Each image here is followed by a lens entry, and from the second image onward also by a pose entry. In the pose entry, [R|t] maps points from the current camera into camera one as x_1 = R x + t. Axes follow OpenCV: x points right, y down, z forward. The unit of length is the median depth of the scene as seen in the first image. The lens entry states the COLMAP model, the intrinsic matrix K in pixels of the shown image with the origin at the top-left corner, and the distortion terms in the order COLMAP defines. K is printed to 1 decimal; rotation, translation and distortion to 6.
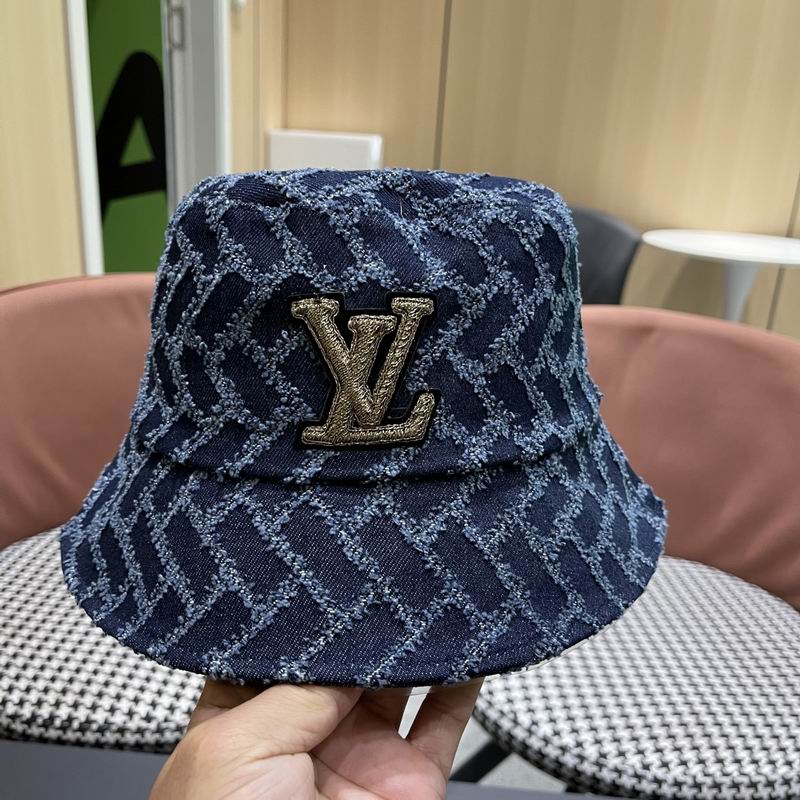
lens RADIAL K [[788.0, 0, 403.5], [0, 788.0, 420.1], [0, 0, 1]] dist [0.009262, 0.004513]
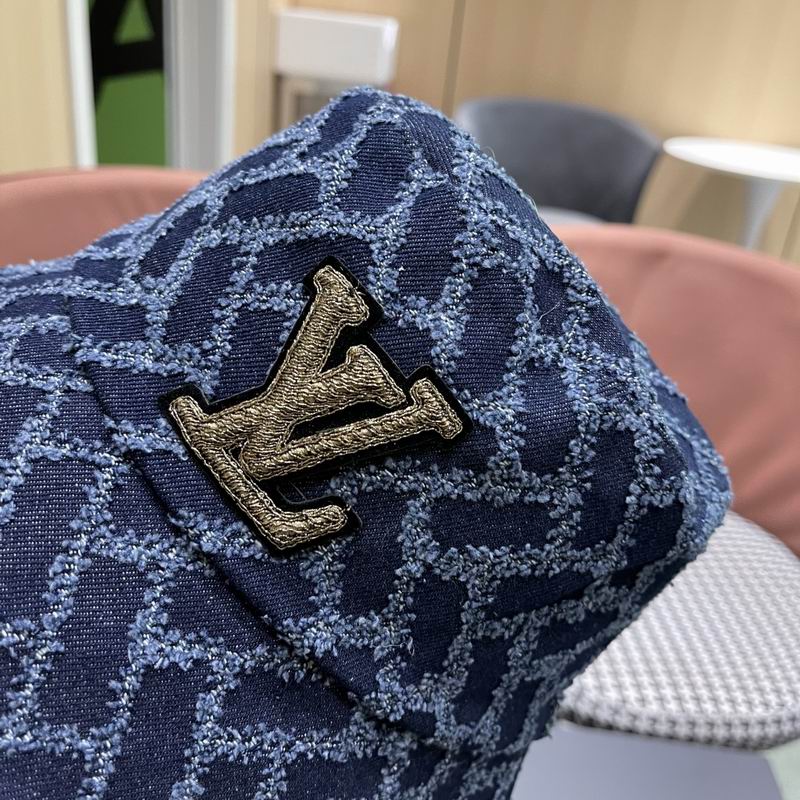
lens RADIAL K [[837.2, 0, 388.0], [0, 837.2, 399.2], [0, 0, 1]] dist [0.004335, -0.010939]
pose [[0.607288, 0.774745, -0.175987, 0.099231], [-0.791723, 0.608589, -0.052859, -0.080534], [0.066152, 0.171434, 0.982972, 0.320483]]
